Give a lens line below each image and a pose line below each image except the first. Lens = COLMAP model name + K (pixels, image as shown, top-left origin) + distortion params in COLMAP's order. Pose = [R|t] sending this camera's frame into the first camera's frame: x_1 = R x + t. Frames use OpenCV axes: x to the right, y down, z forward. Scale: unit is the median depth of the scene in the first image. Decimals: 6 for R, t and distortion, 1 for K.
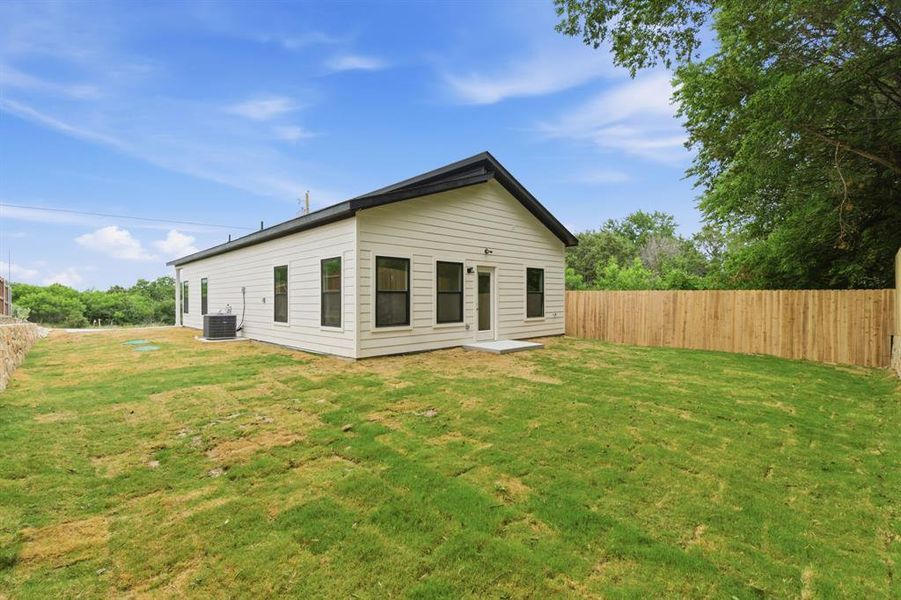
lens RADIAL K [[410.3, 0, 450.3], [0, 410.3, 302.3], [0, 0, 1]] dist [-0.001553, -0.000156]
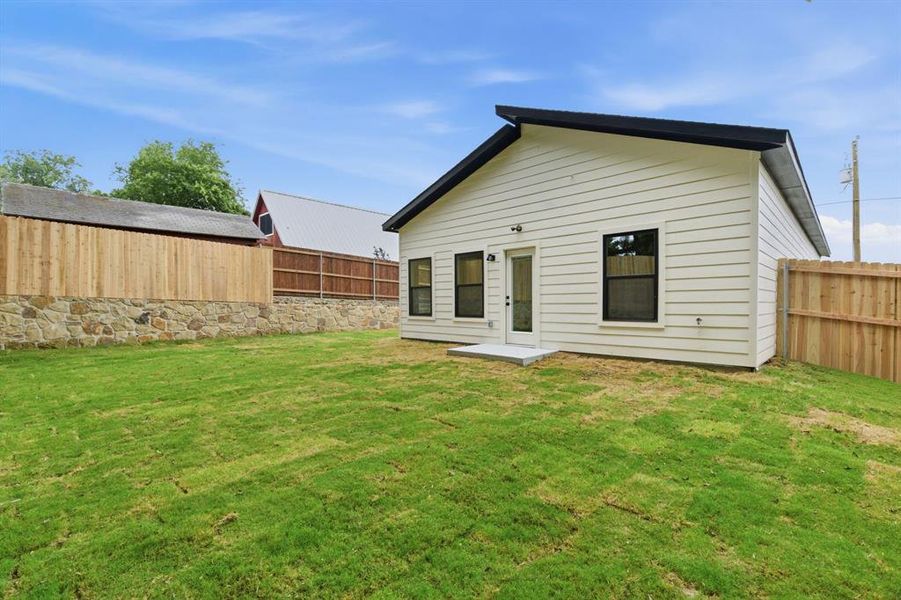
lens RADIAL K [[400.2, 0, 452.3], [0, 400.2, 306.0], [0, 0, 1]] dist [0.000133, -0.000227]
pose [[0.038742, 0.018634, -0.999076, 0.867695], [0.003105, 0.999819, 0.018768, 0.006282], [0.999244, -0.003829, 0.038677, 0.880843]]
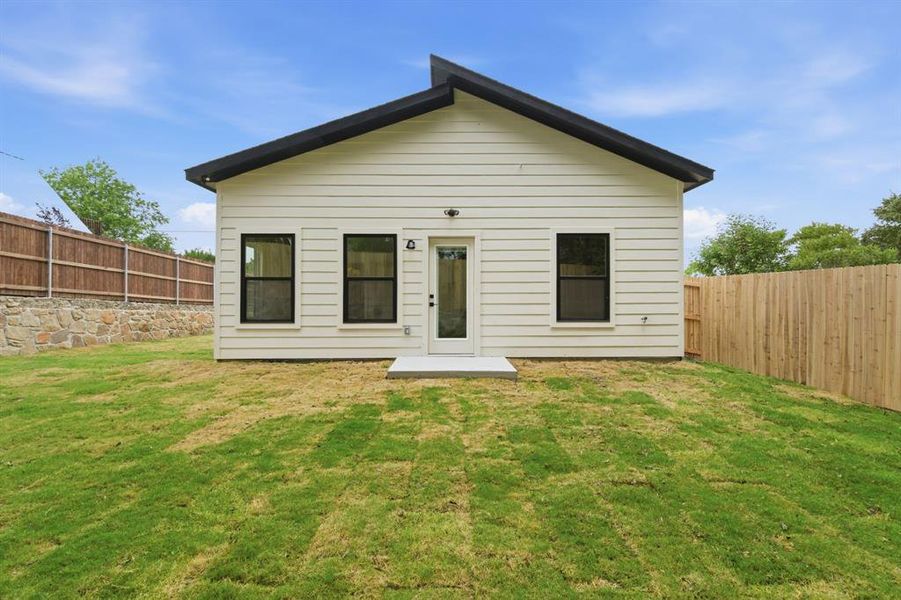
lens RADIAL K [[401.9, 0, 451.4], [0, 401.9, 295.2], [0, 0, 1]] dist [-0.000699, -0.000253]
pose [[0.736110, -0.003090, -0.676855, 0.526977], [-0.009097, 0.999854, -0.014458, 0.011802], [0.676801, 0.016800, 0.735974, 0.568608]]
